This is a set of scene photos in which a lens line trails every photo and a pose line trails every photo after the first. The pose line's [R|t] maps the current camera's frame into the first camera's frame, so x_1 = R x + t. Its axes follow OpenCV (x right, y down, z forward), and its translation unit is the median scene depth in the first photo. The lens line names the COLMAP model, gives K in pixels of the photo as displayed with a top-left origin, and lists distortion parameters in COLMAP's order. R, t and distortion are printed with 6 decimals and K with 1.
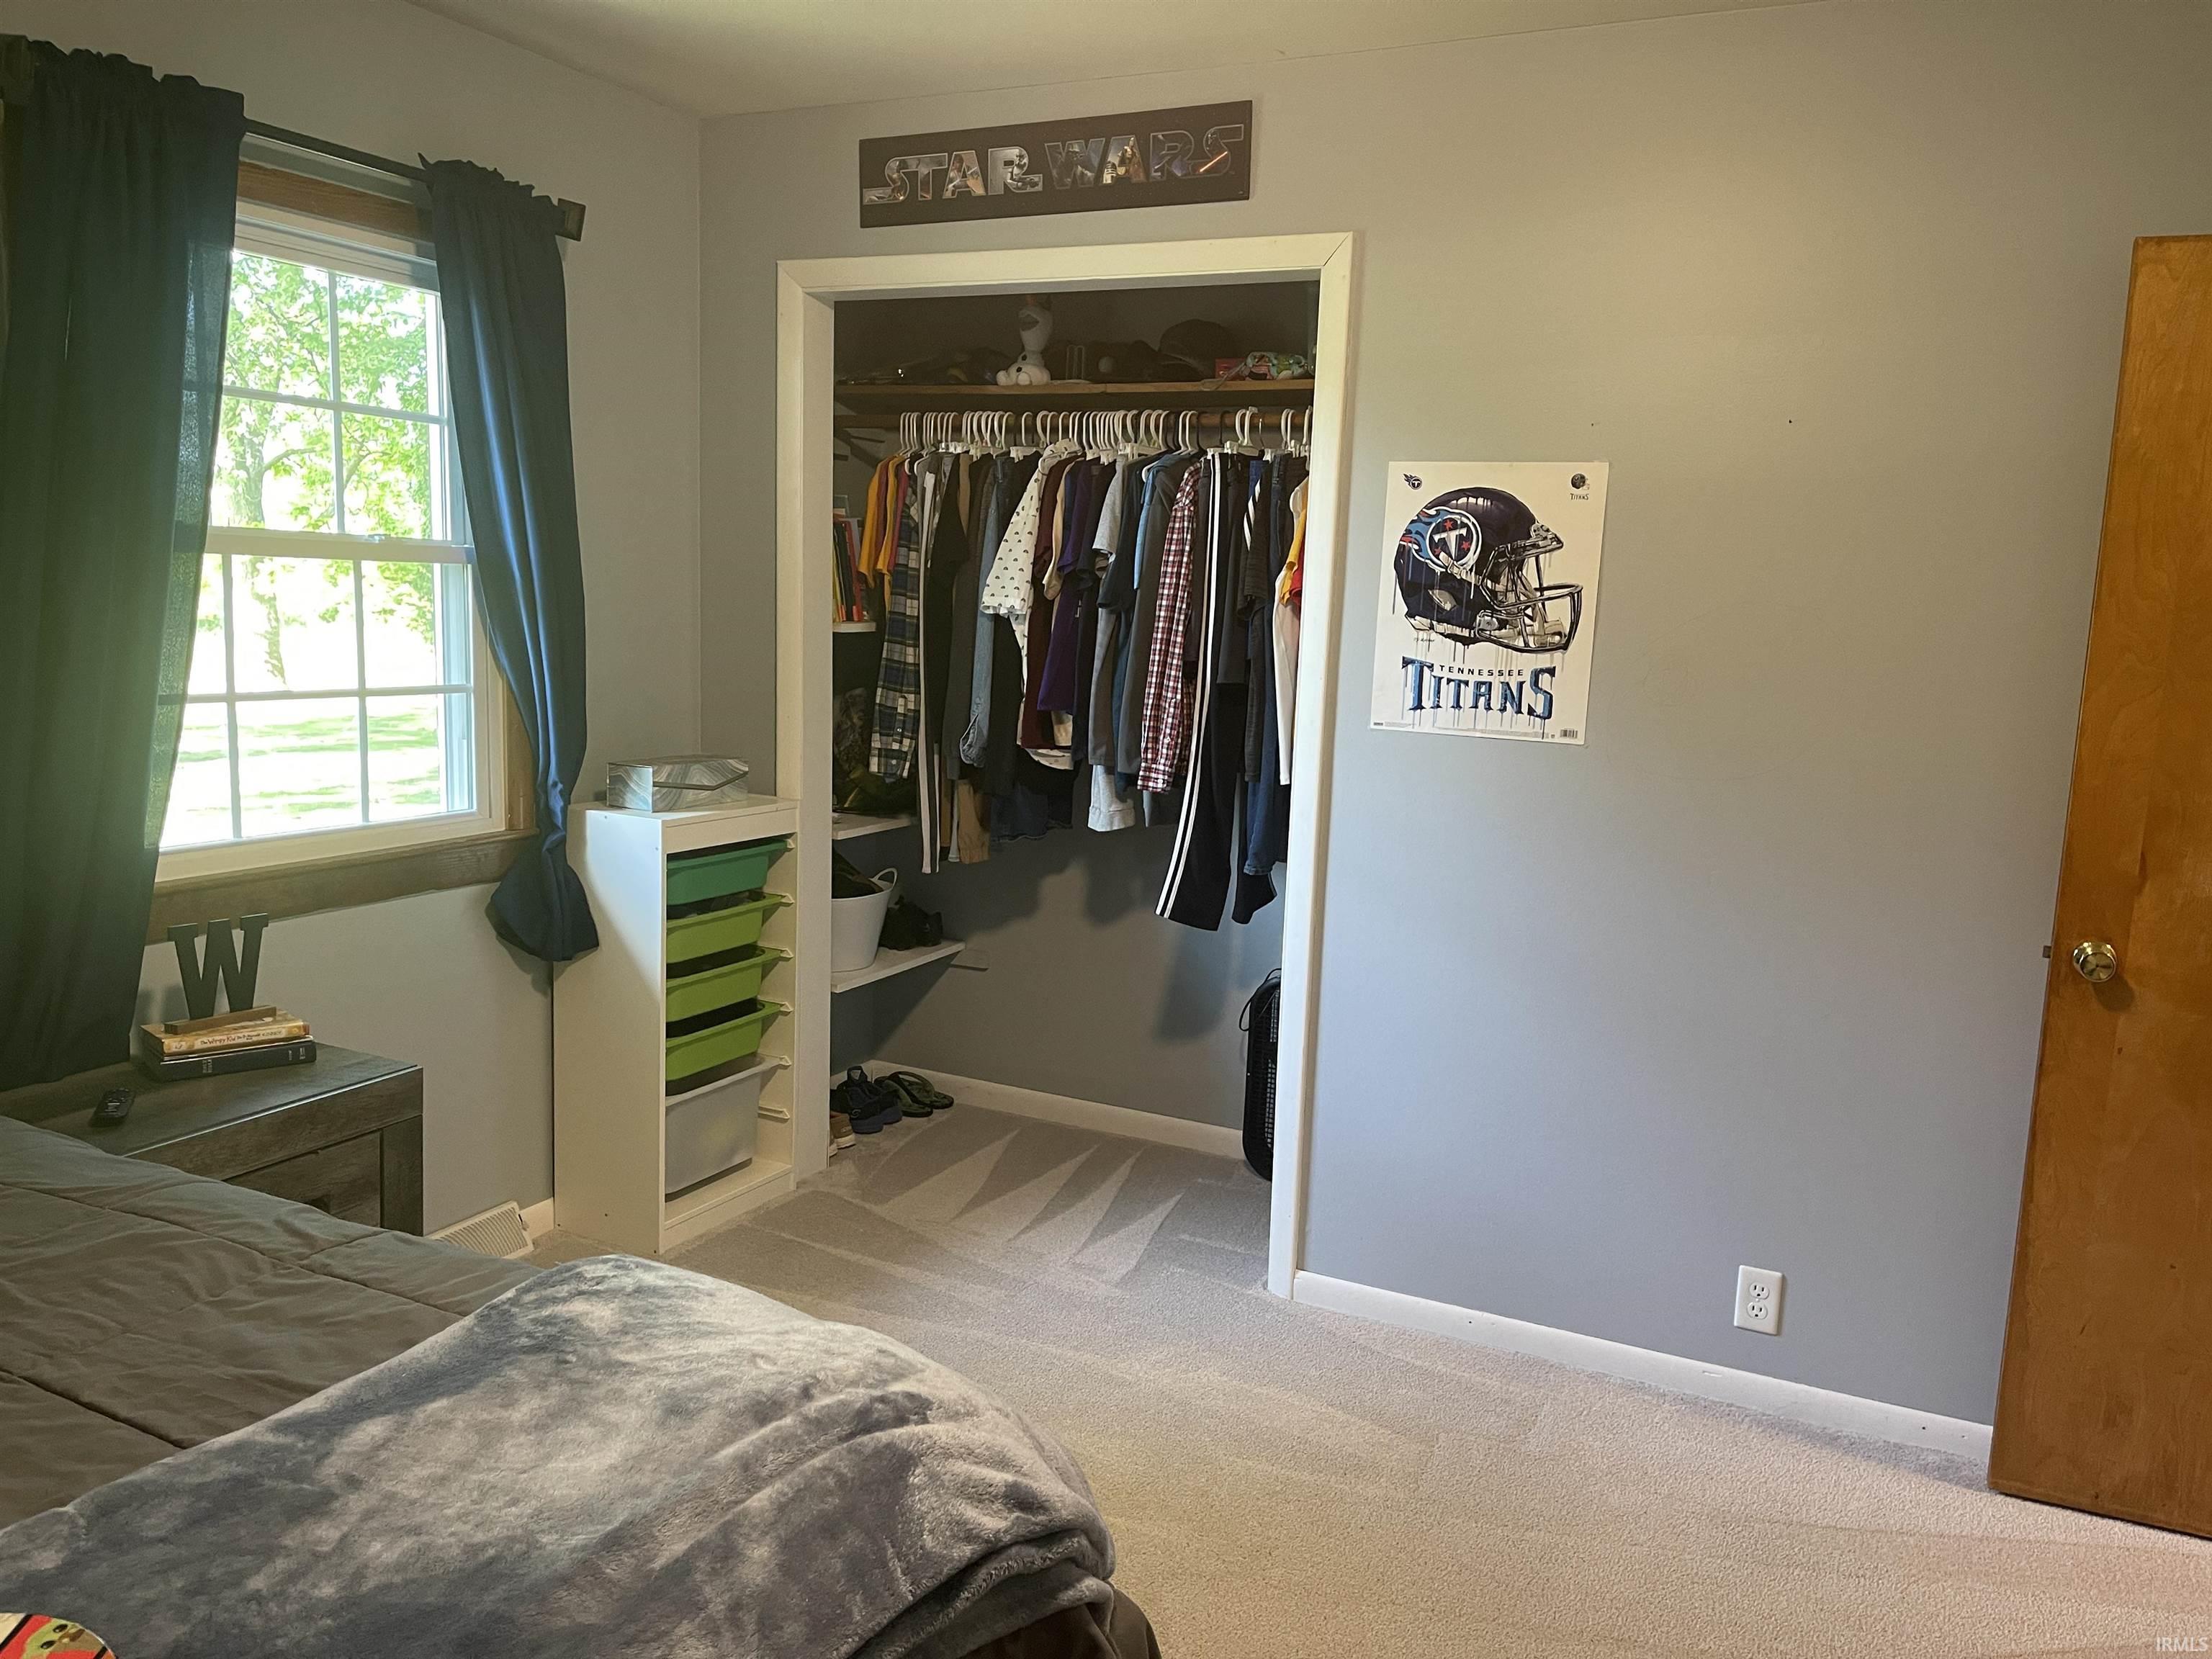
lens RADIAL K [[1676.9, 0, 1104.9], [0, 1676.9, 846.0], [0, 0, 1]] dist [0.071374, -0.099660]
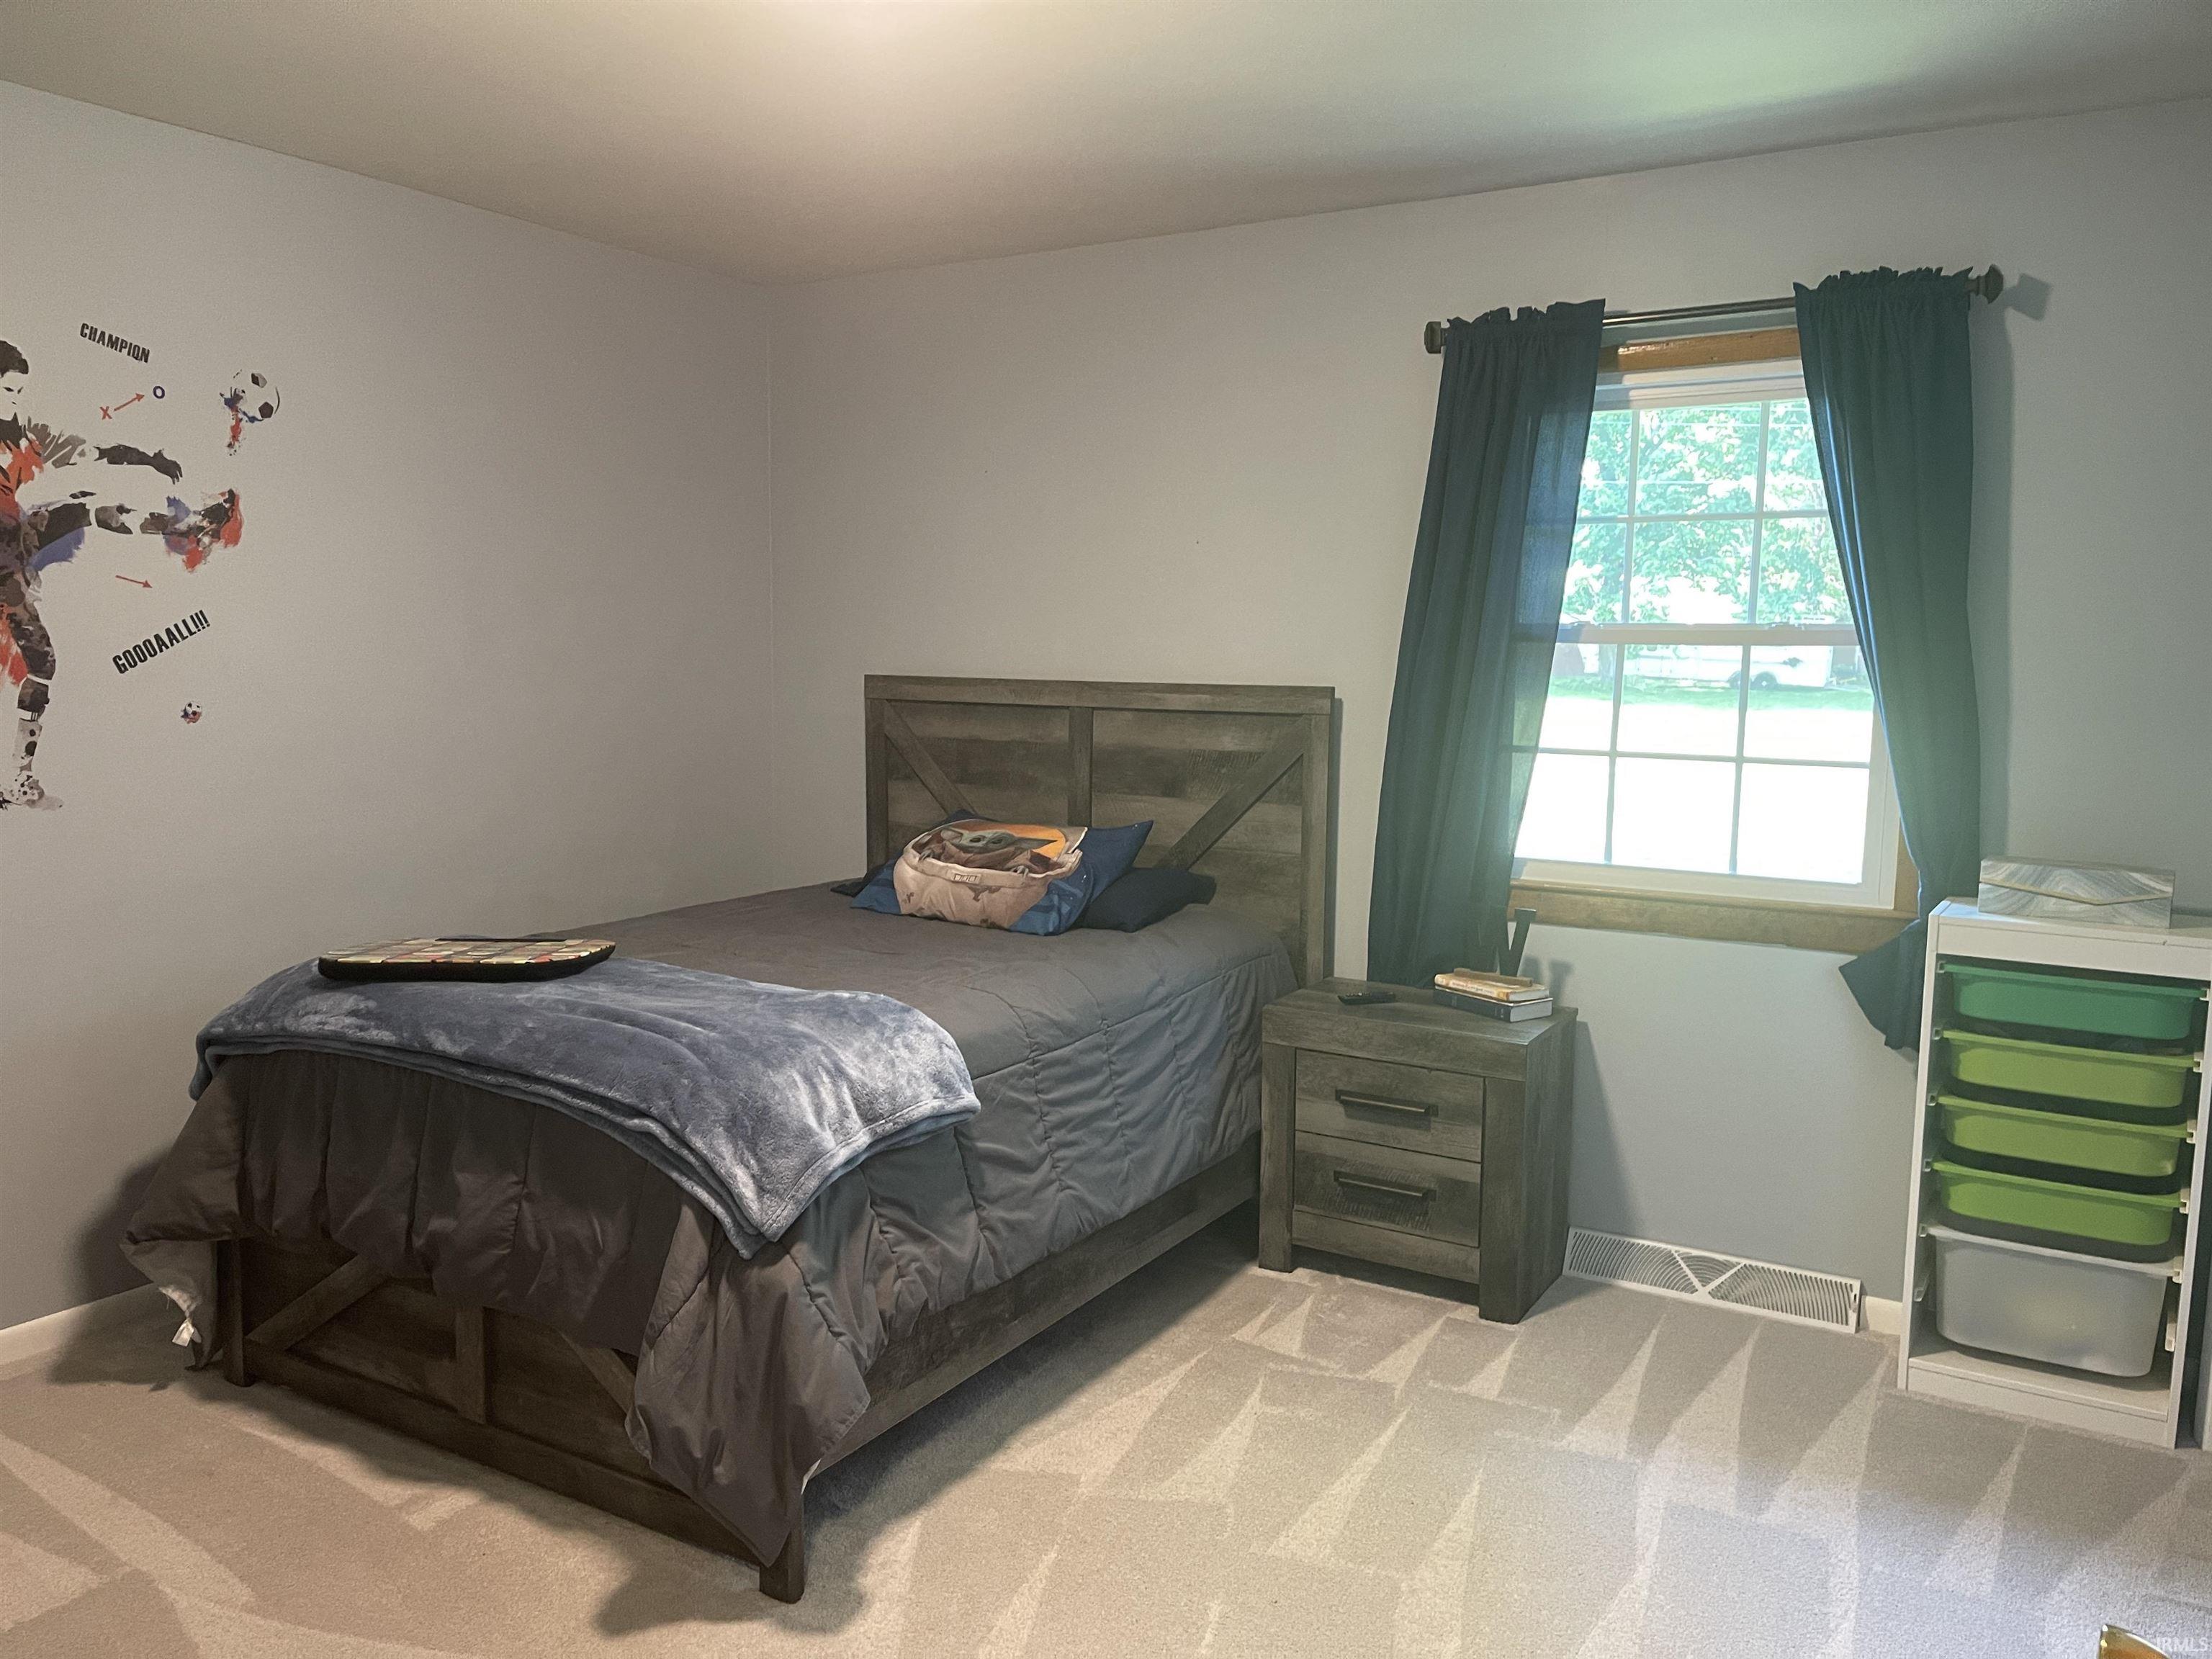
lens RADIAL K [[1676.9, 0, 1104.9], [0, 1676.9, 846.0], [0, 0, 1]] dist [0.071374, -0.099660]
pose [[-0.071339, 0.100599, -0.992366, 0.735850], [-0.148413, 0.982756, 0.110294, -0.094451], [0.986349, 0.155148, -0.055179, 0.636775]]
